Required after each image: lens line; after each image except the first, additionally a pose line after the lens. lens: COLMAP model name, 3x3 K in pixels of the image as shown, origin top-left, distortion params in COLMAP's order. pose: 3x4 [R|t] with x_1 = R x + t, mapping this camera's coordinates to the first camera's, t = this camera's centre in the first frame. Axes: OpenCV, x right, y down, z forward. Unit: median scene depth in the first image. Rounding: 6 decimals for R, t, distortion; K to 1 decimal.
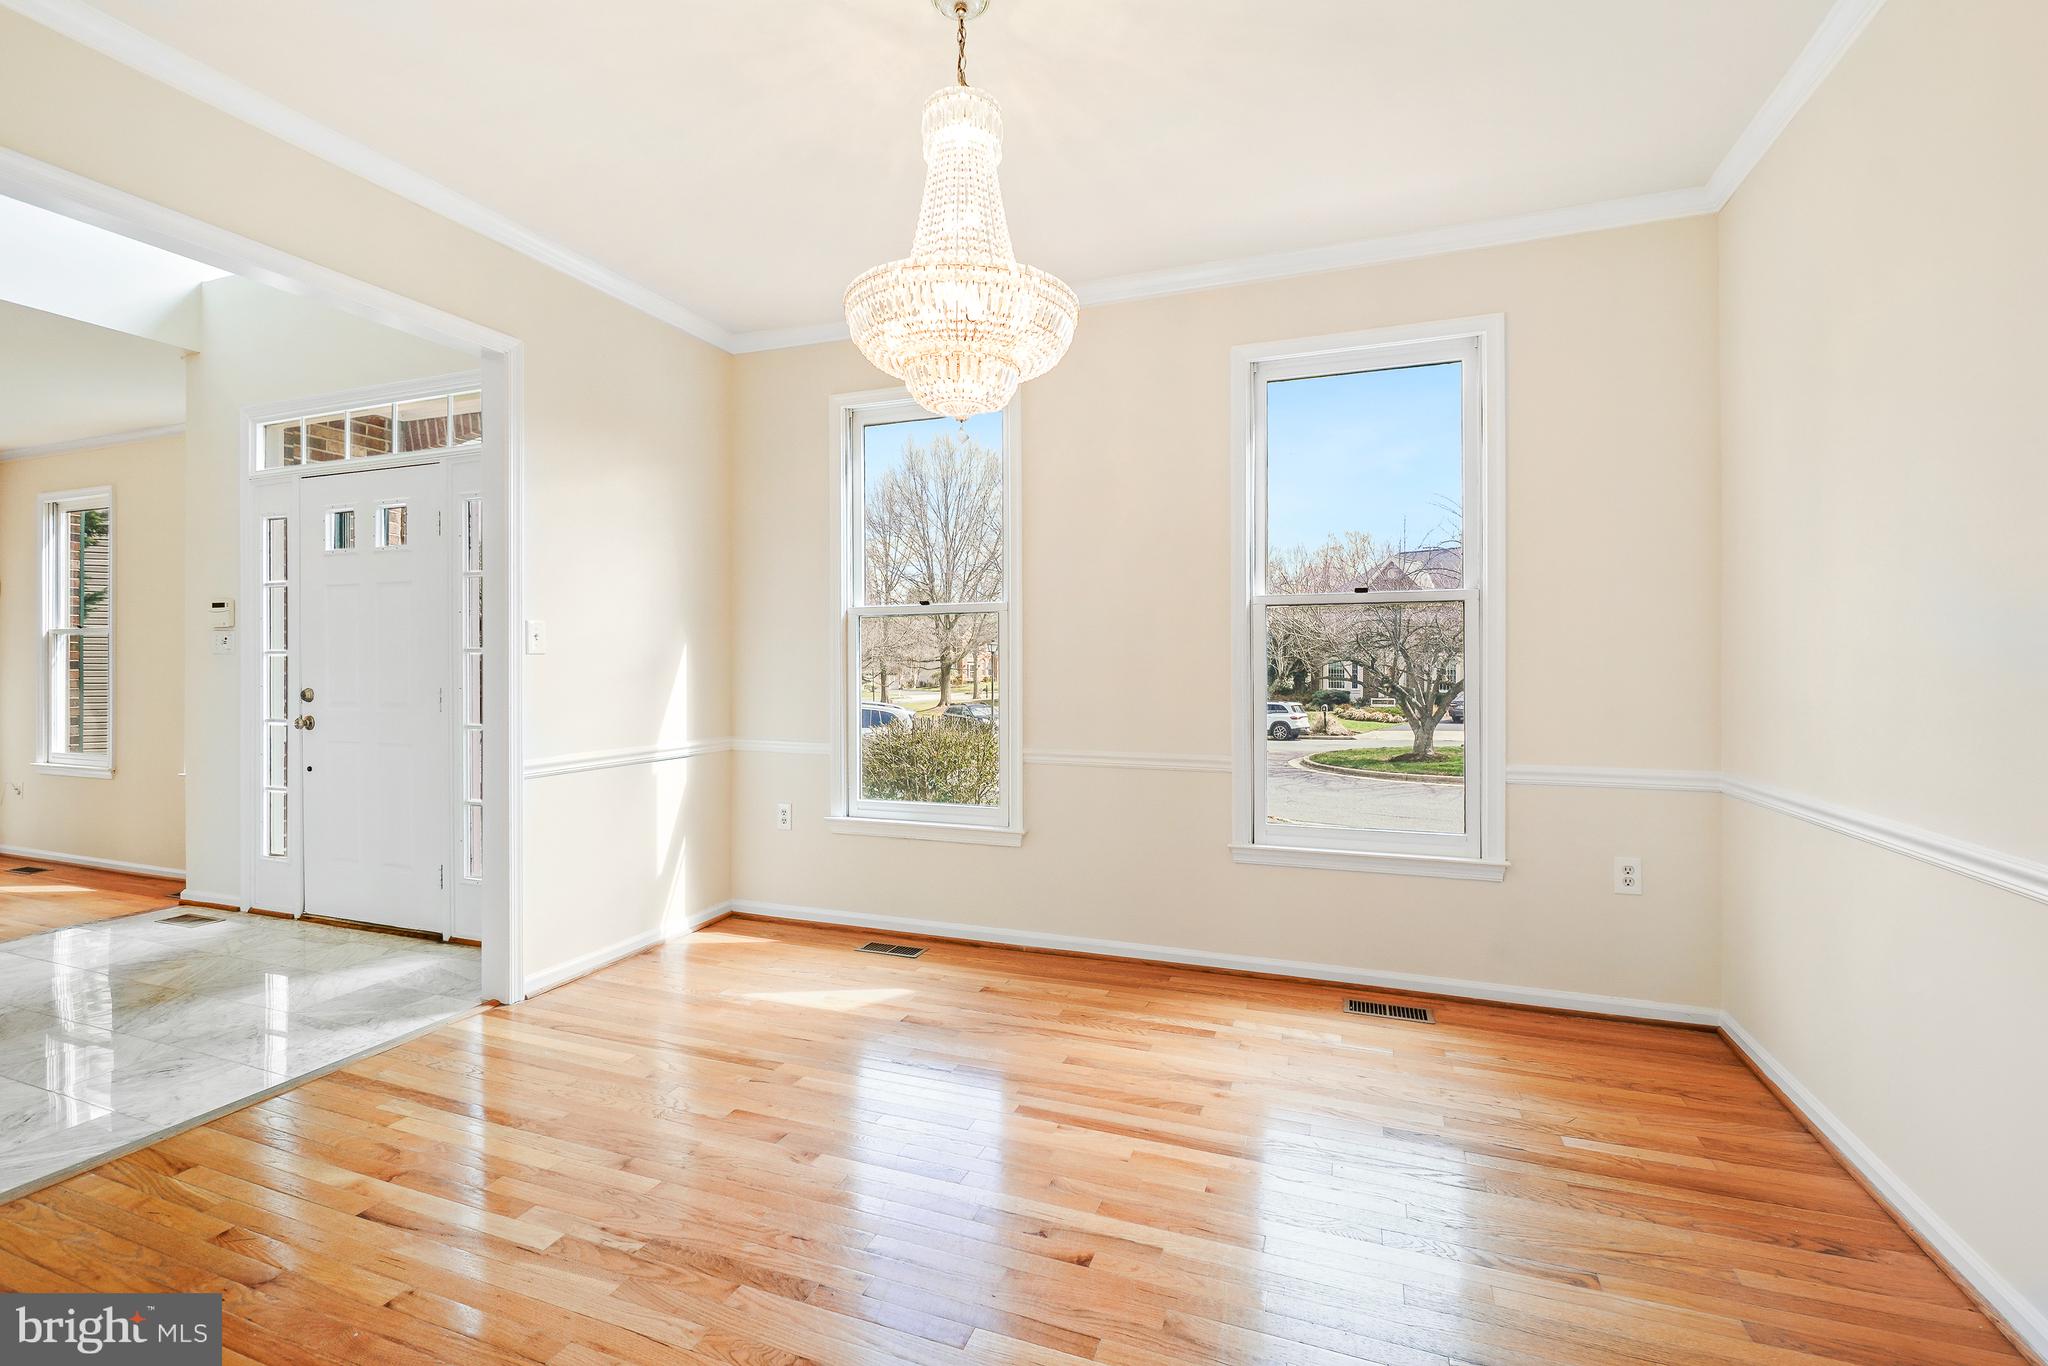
lens RADIAL K [[900.1, 0, 1026.8], [0, 900.1, 658.4], [0, 0, 1]] dist [-0.001595, -0.000135]
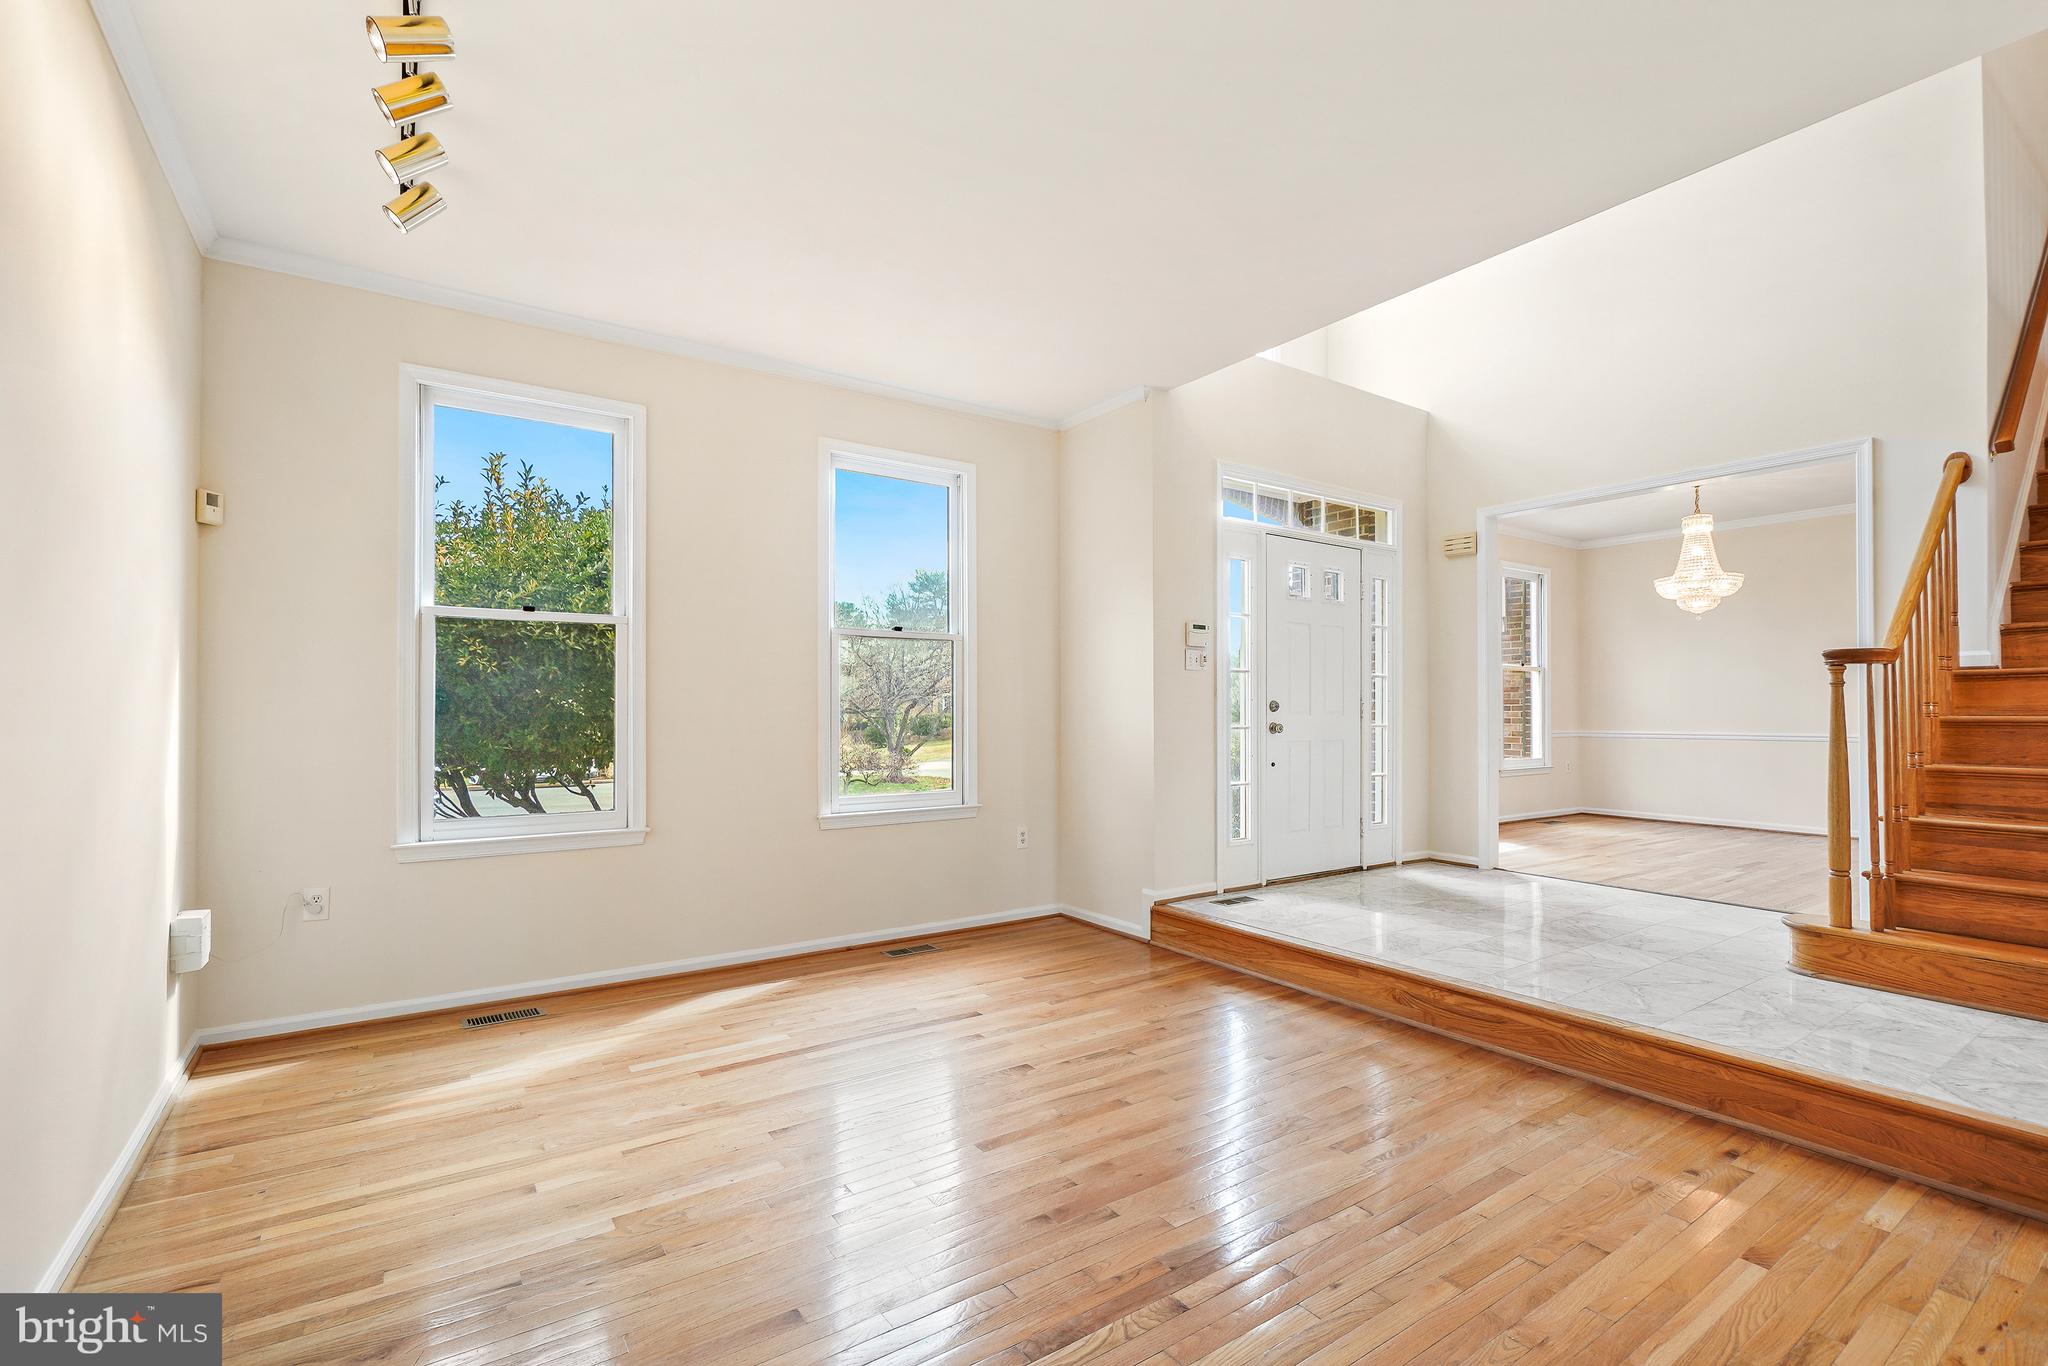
lens RADIAL K [[918.4, 0, 1024.0], [0, 918.4, 683.0], [0, 0, 1]] dist [0.002187, -0.004668]
pose [[0.571932, 0.013784, 0.820185, -2.045289], [-0.011219, 0.999897, -0.008982, 0.024010], [-0.820224, -0.004065, 0.572028, 0.546115]]
